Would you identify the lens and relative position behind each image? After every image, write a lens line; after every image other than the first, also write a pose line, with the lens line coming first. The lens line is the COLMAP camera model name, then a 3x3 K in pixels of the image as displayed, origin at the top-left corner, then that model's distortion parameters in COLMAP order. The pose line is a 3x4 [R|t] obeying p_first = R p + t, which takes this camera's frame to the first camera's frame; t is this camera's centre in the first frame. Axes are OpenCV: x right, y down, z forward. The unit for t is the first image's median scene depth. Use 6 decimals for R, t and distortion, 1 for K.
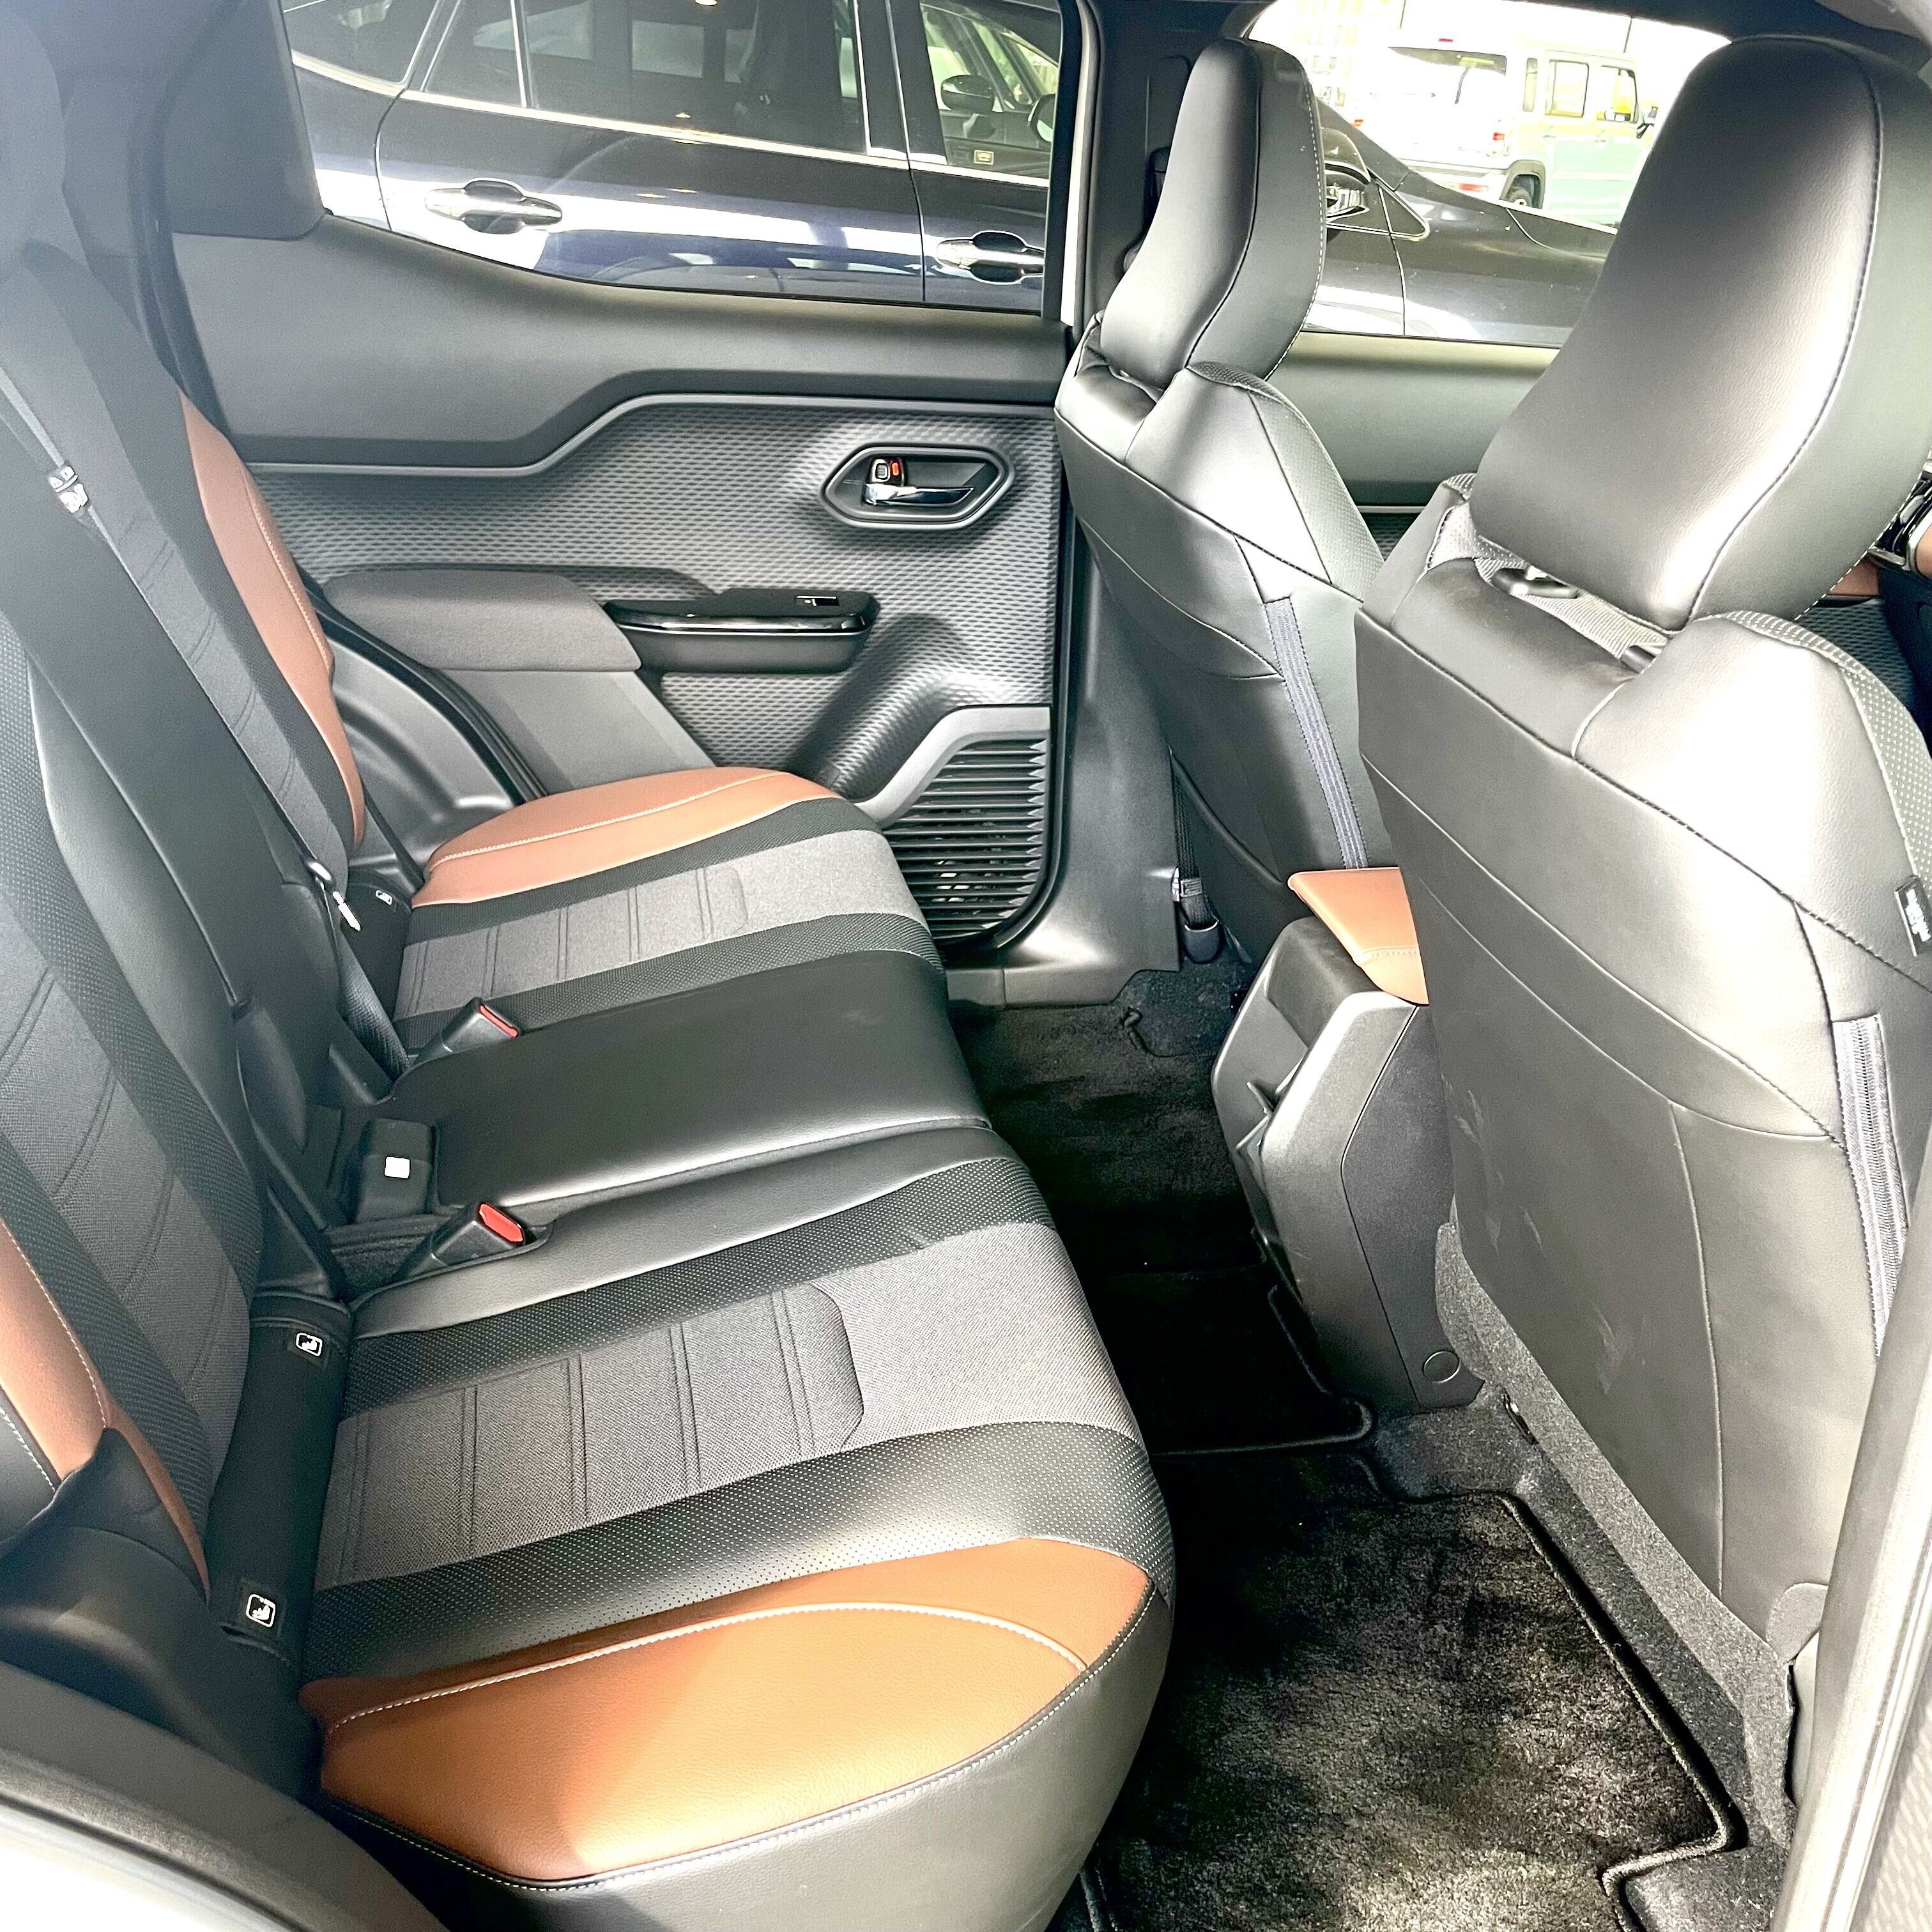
lens RADIAL K [[1945.3, 0, 966.7], [0, 1945.3, 1053.7], [0, 0, 1]] dist [0.108294, -0.159871]
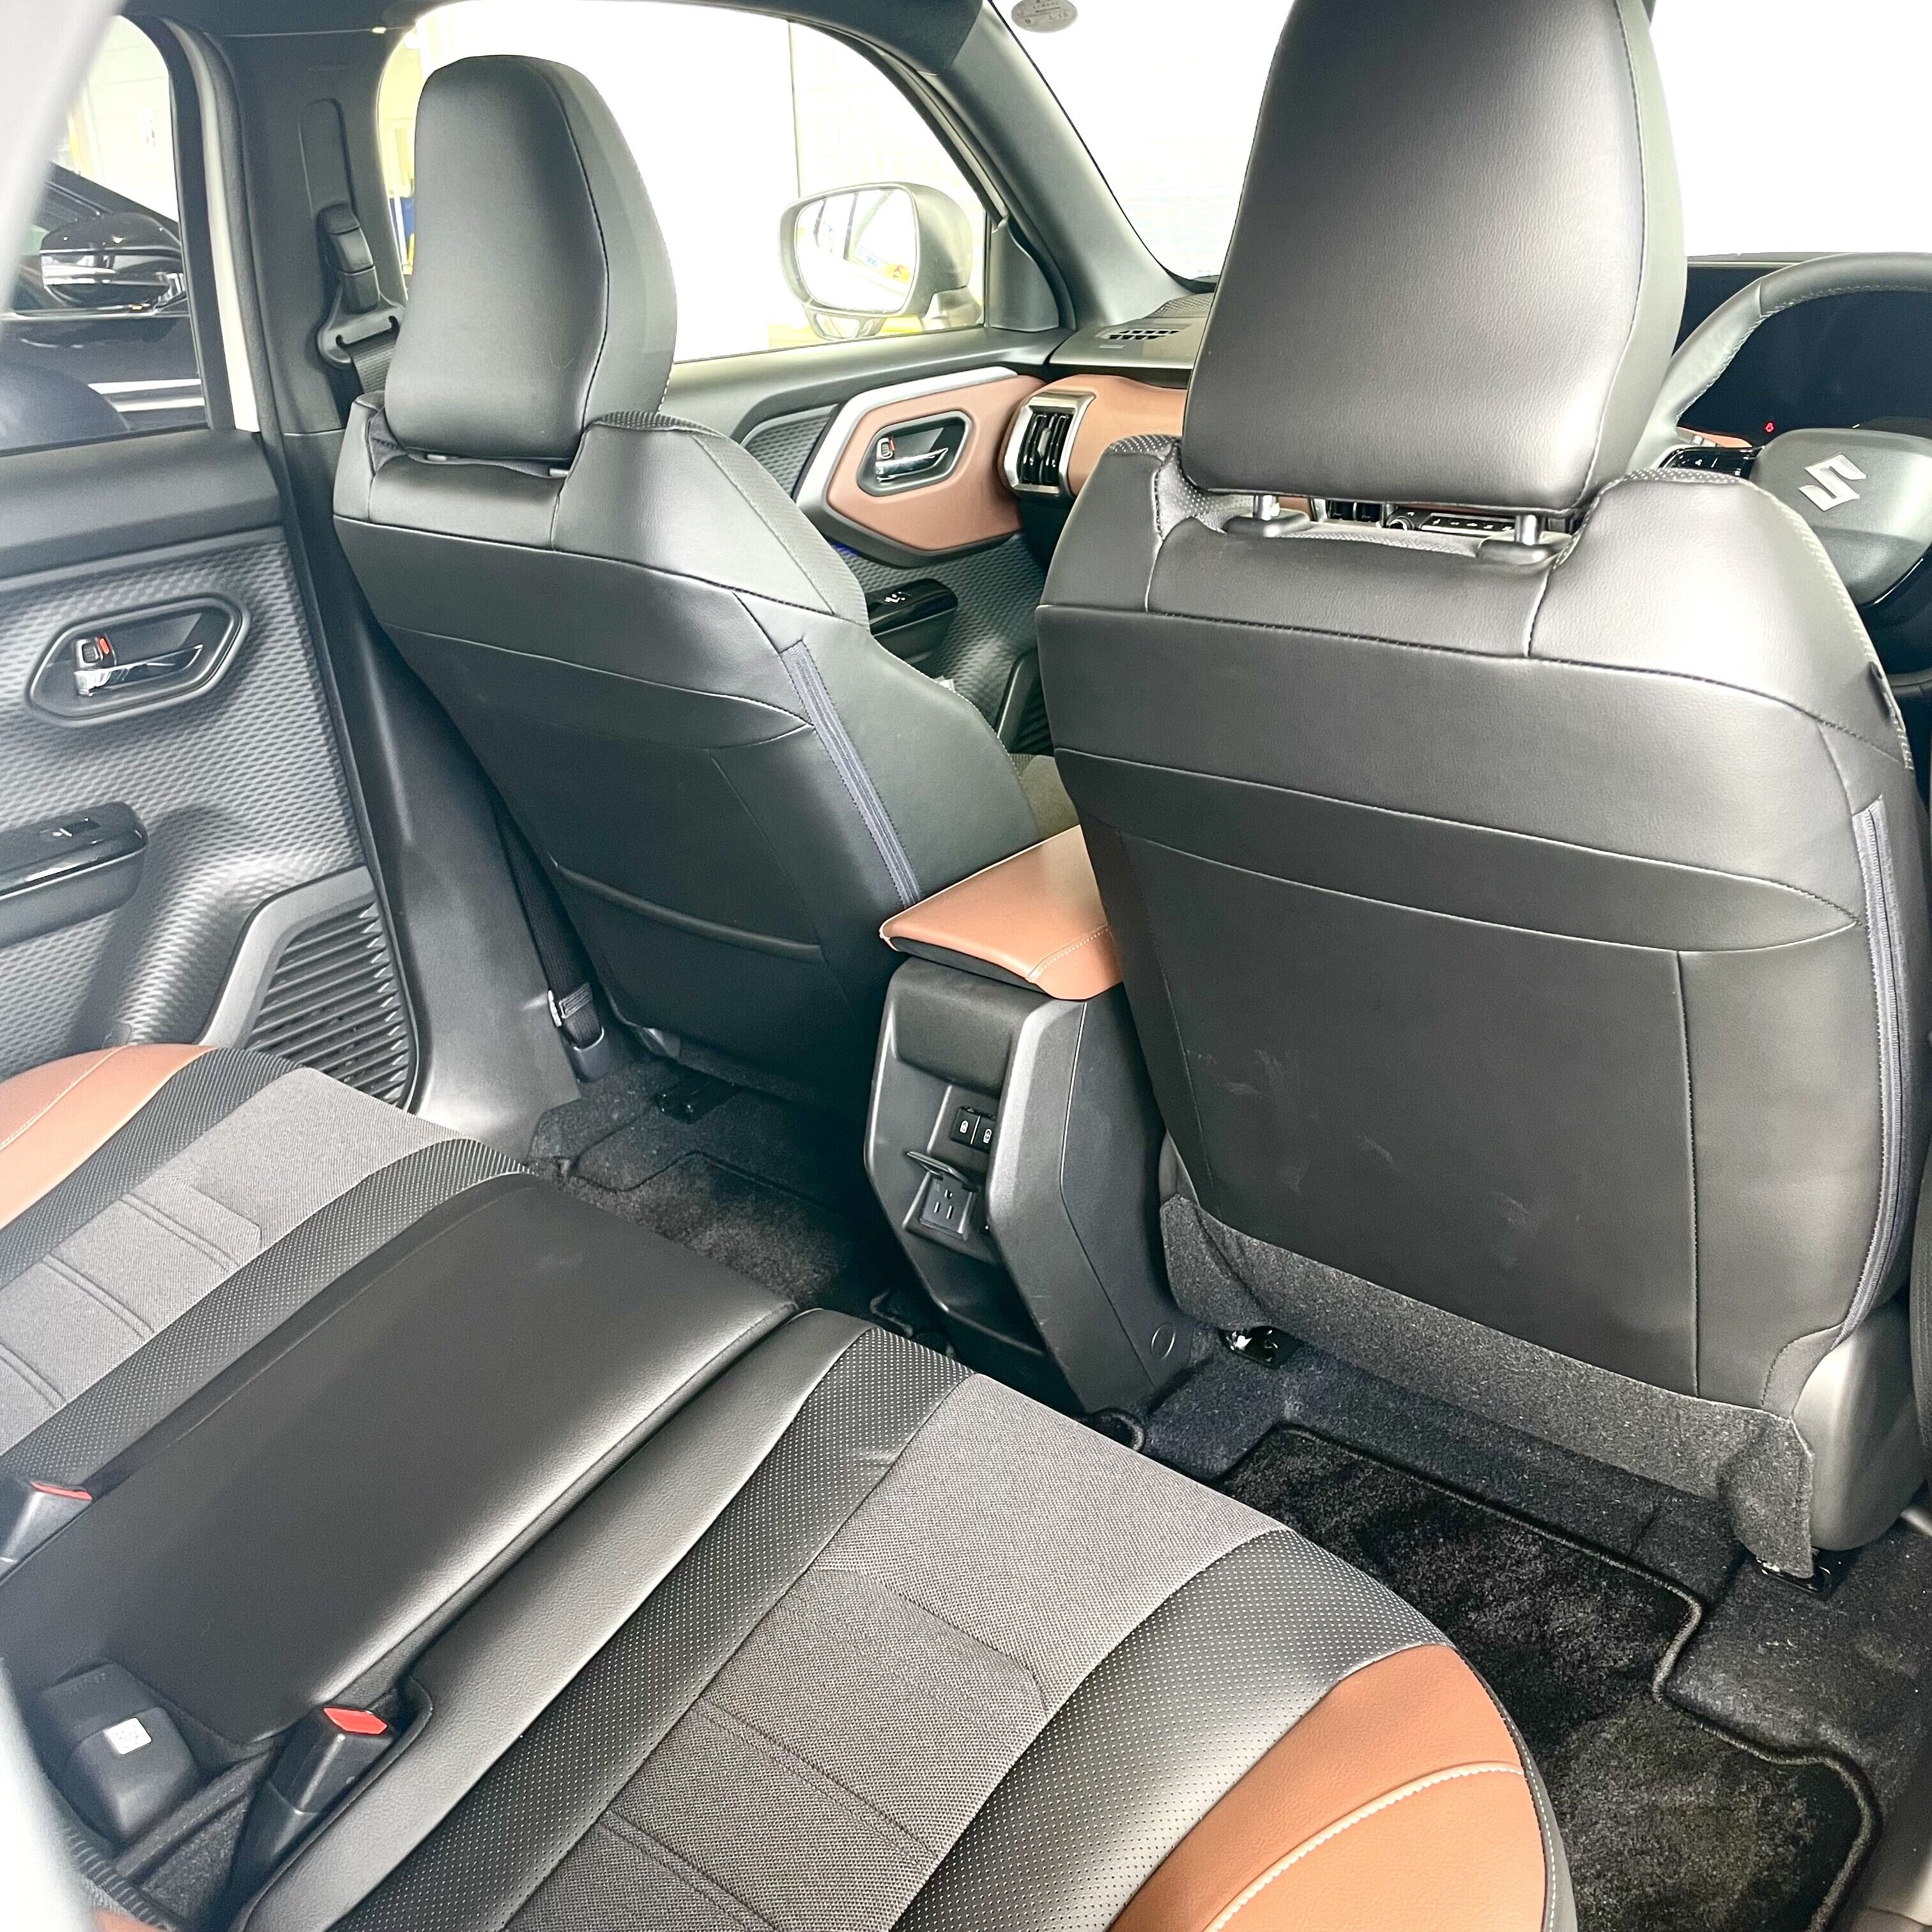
lens RADIAL K [[1945.3, 0, 966.7], [0, 1945.3, 1053.7], [0, 0, 1]] dist [0.108294, -0.159871]
pose [[0.778398, -0.370141, 0.507043, -0.234499], [0.384526, 0.919557, 0.080963, -0.076545], [-0.496223, 0.131950, 0.858110, 0.159713]]
